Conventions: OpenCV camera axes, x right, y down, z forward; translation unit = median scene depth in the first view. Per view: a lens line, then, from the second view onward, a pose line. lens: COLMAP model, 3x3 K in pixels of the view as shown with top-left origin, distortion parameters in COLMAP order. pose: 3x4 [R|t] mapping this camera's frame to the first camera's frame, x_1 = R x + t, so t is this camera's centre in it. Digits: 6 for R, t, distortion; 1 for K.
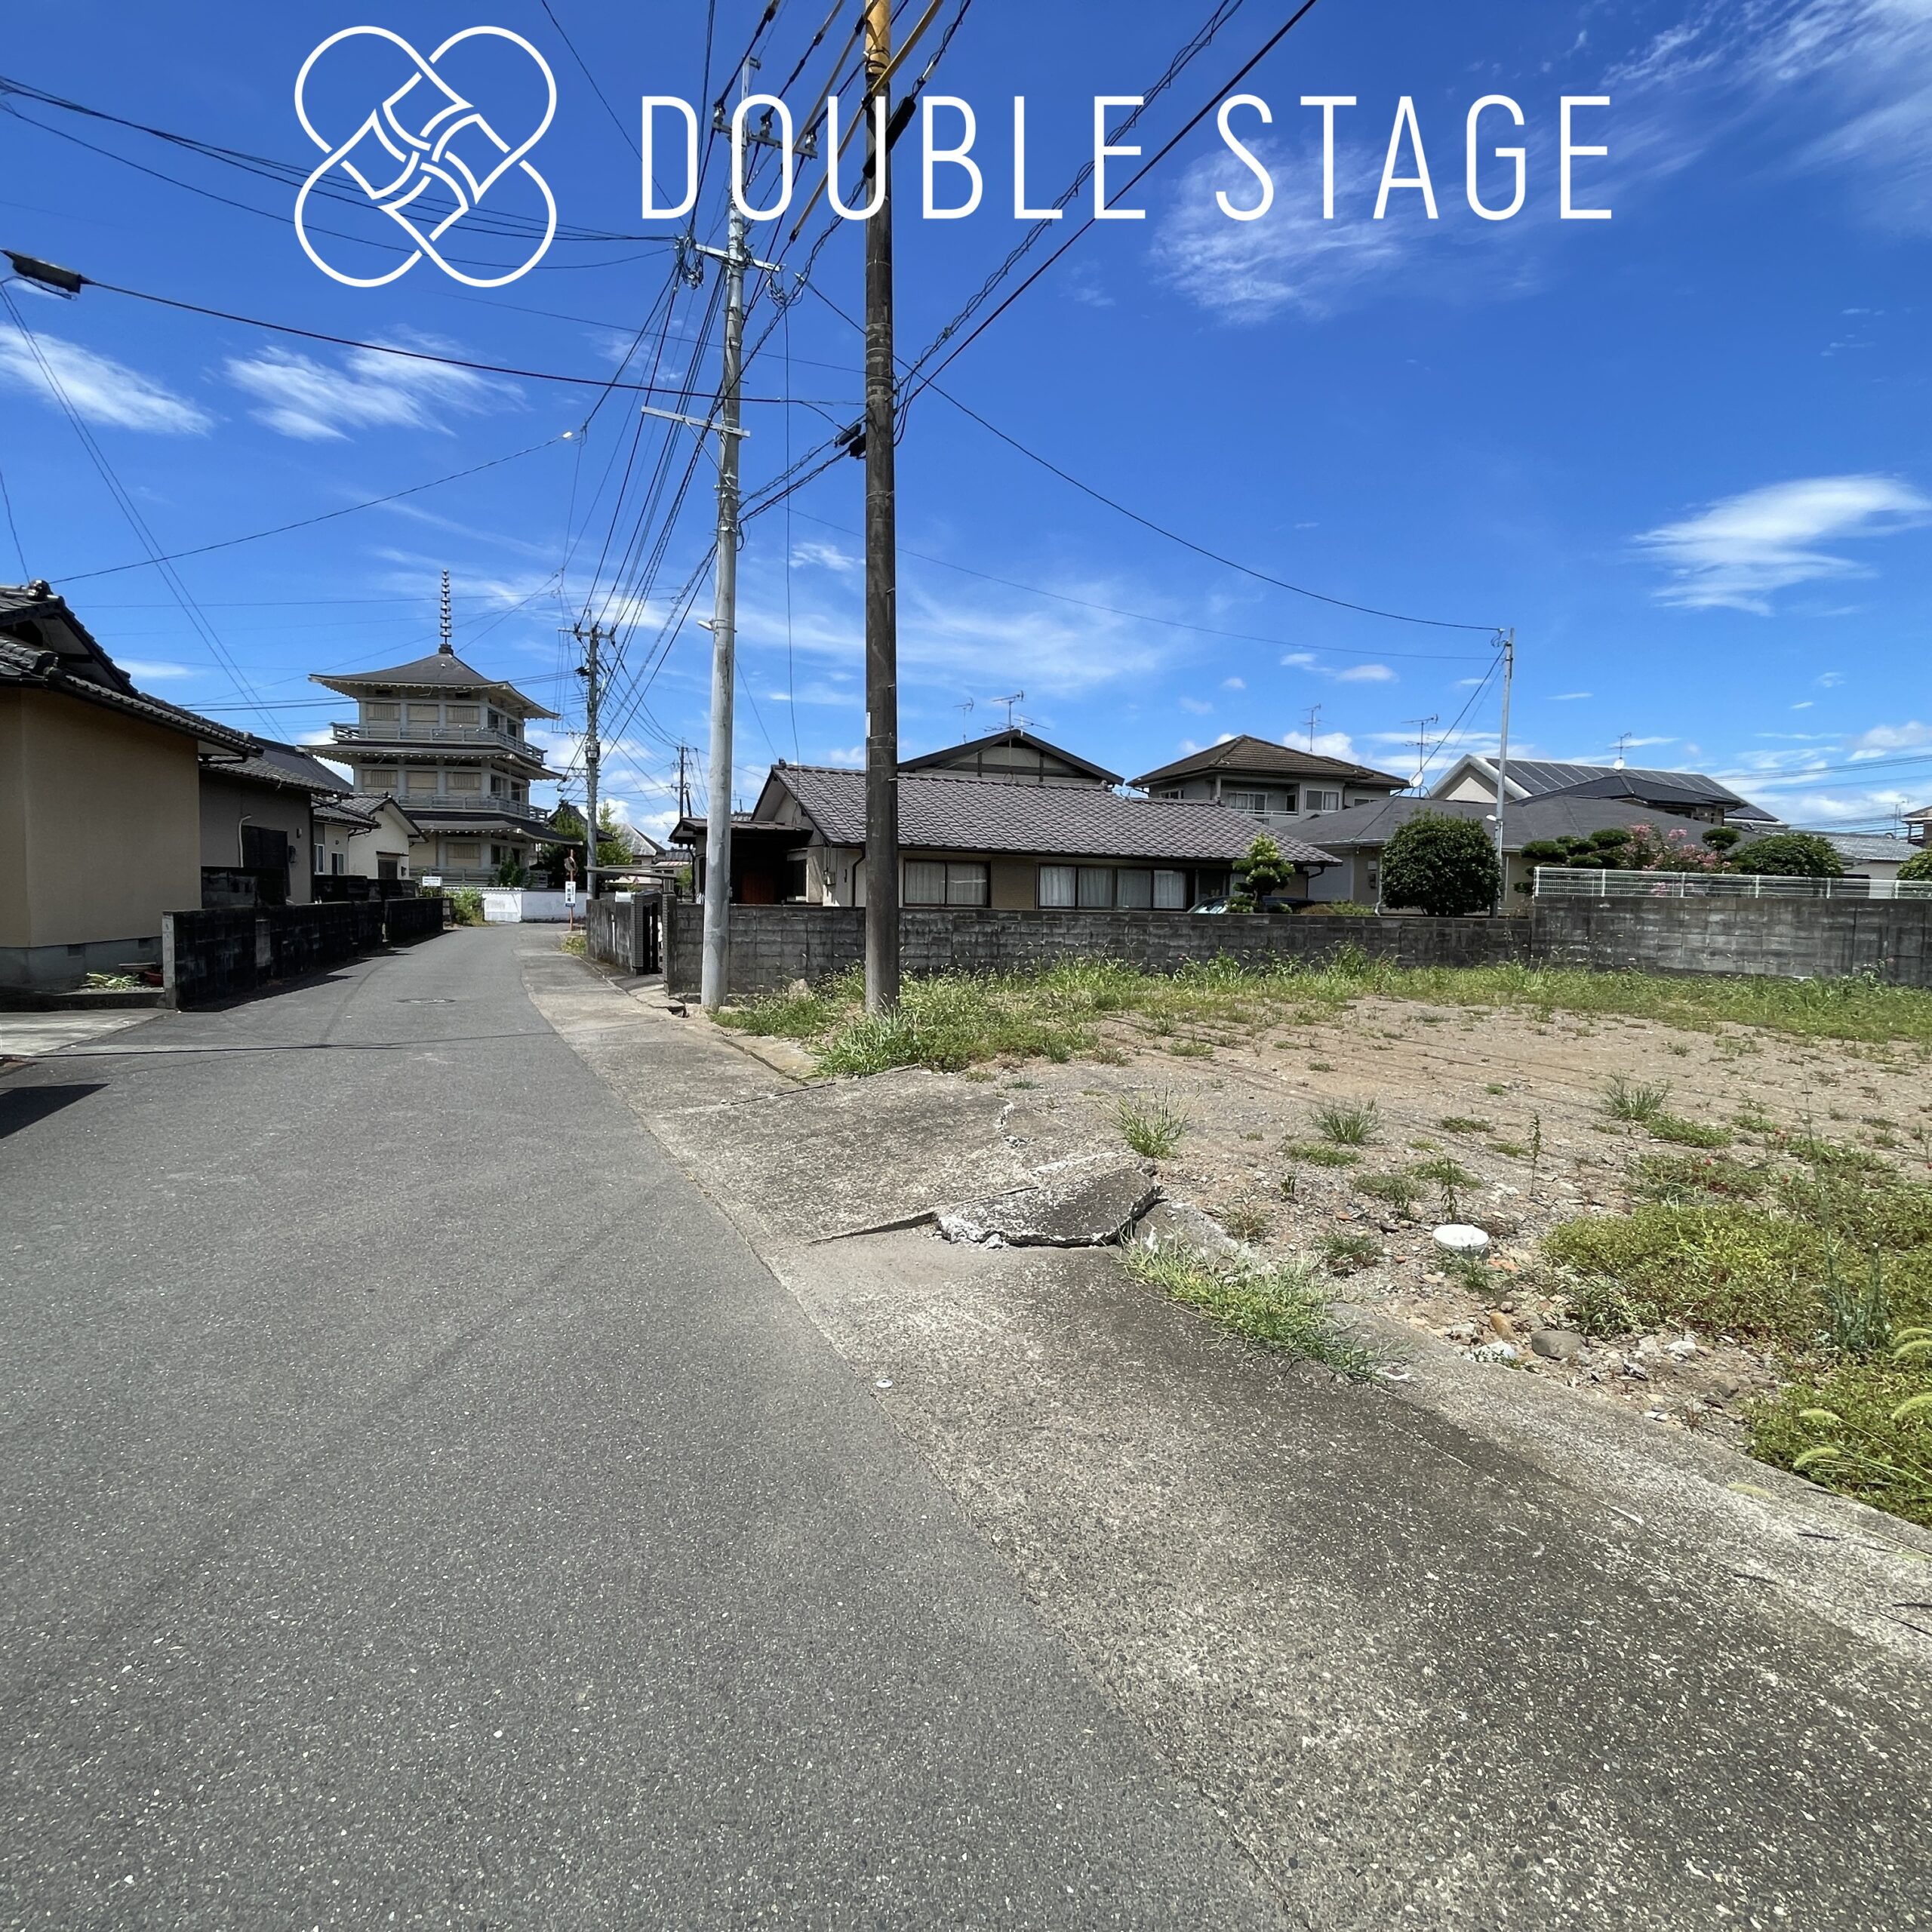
lens RADIAL K [[1049.6, 0, 971.2], [0, 1049.6, 958.7], [0, 0, 1]] dist [-0.003110, 0.000267]
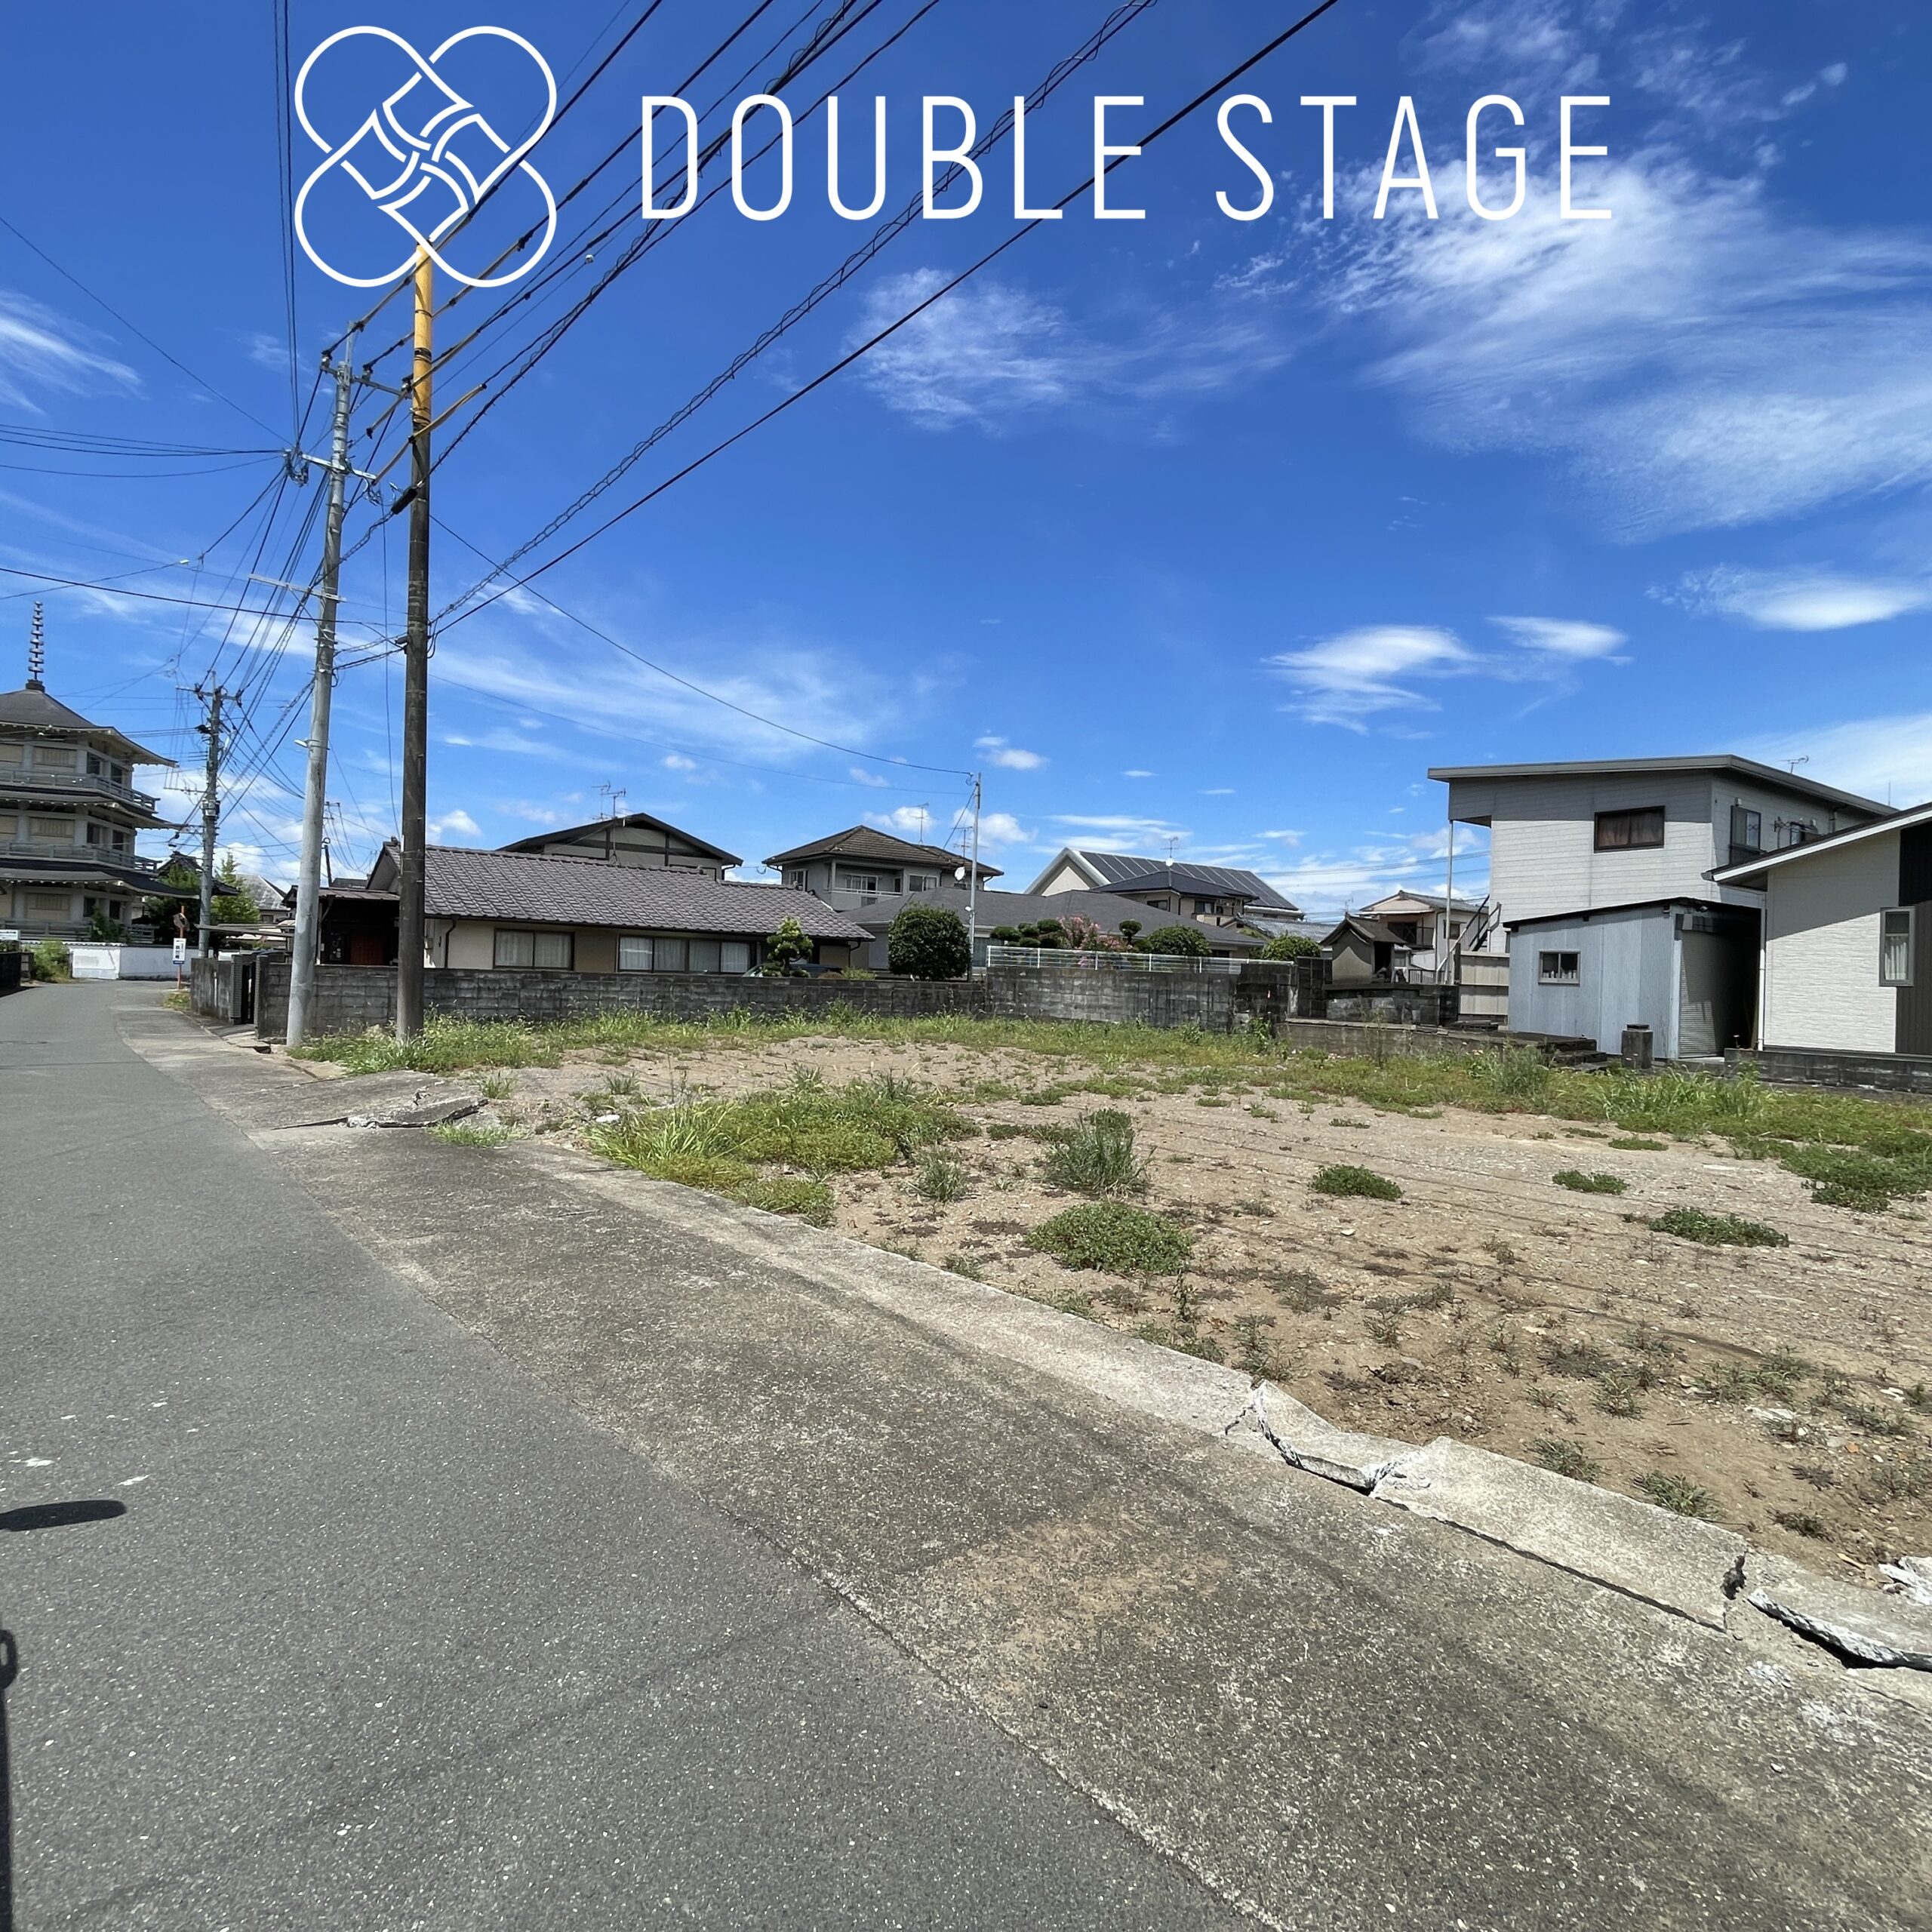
lens RADIAL K [[1049.6, 0, 968.9], [0, 1049.6, 958.3], [0, 0, 1]] dist [-0.003110, 0.000267]
pose [[0.961841, 0.015520, 0.273169, 0.159317], [0.001350, 0.998109, -0.061460, 0.016444], [-0.273606, 0.059484, 0.960001, -0.370136]]
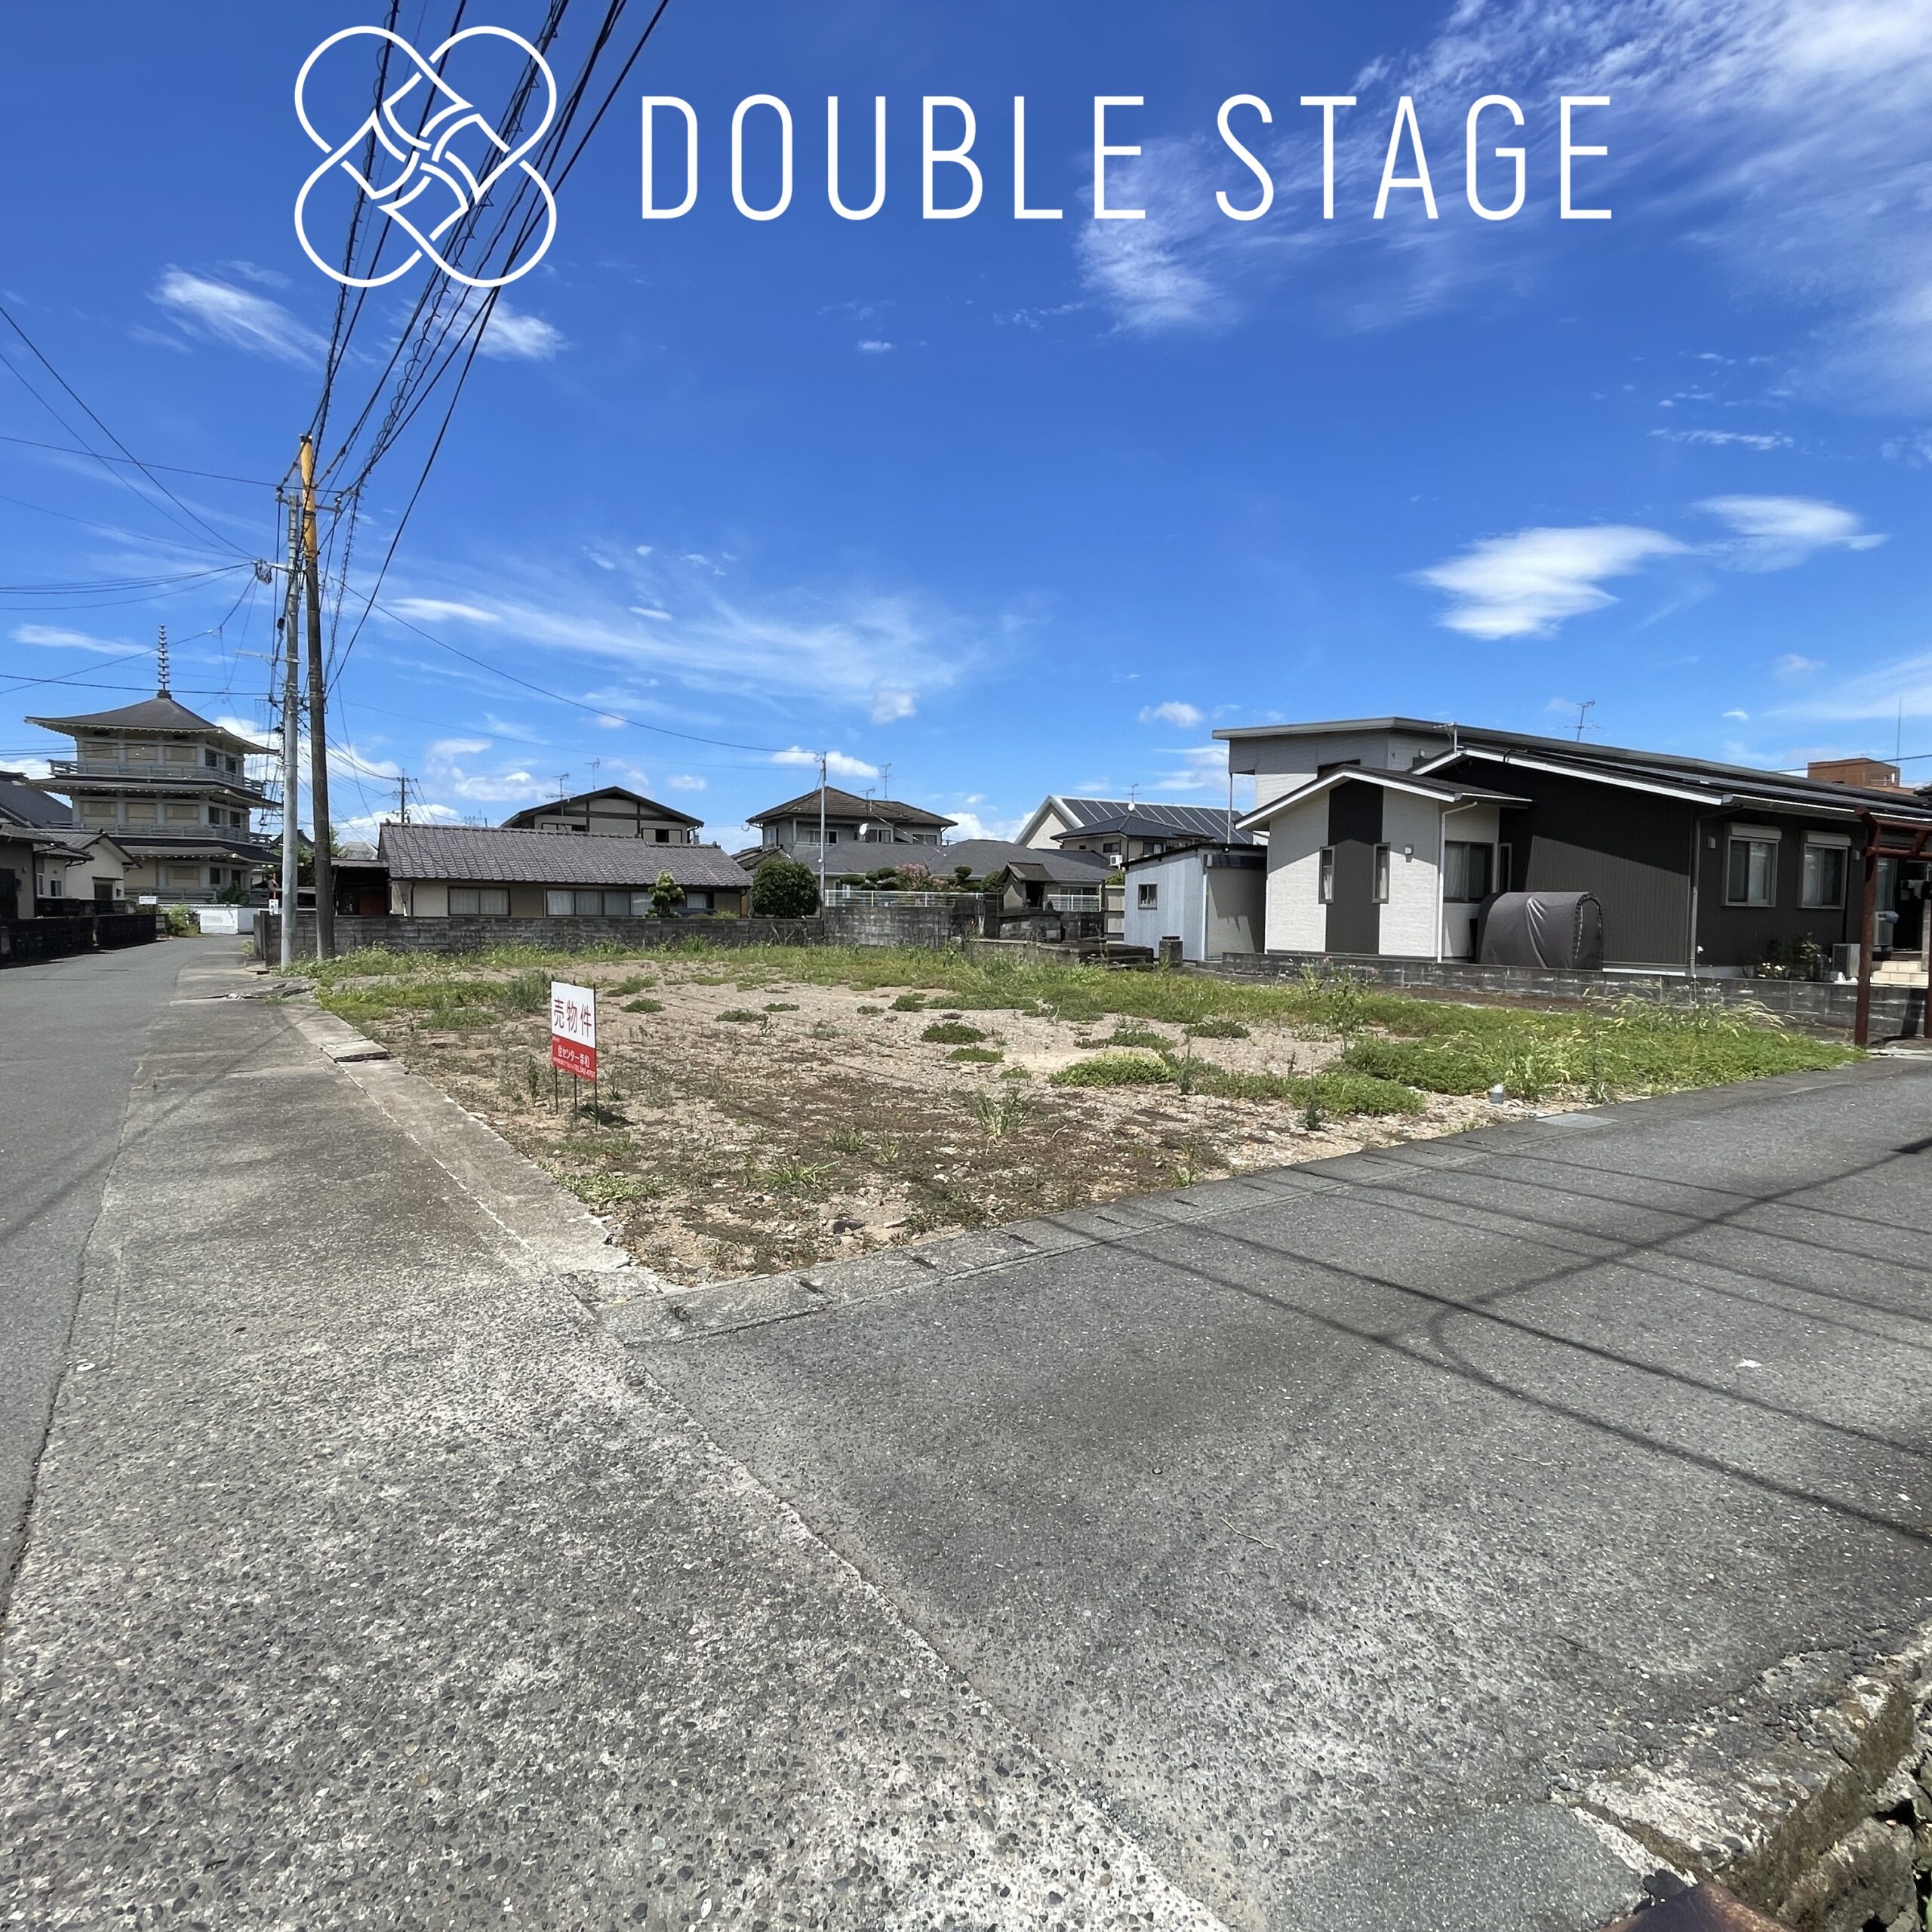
lens RADIAL K [[1049.6, 0, 957.2], [0, 1049.6, 959.2], [0, 0, 1]] dist [-0.003110, 0.000267]
pose [[0.986236, -0.017323, 0.164437, 0.542261], [0.018825, 0.999794, -0.007579, 0.054180], [-0.164272, 0.010570, 0.986359, -0.895711]]
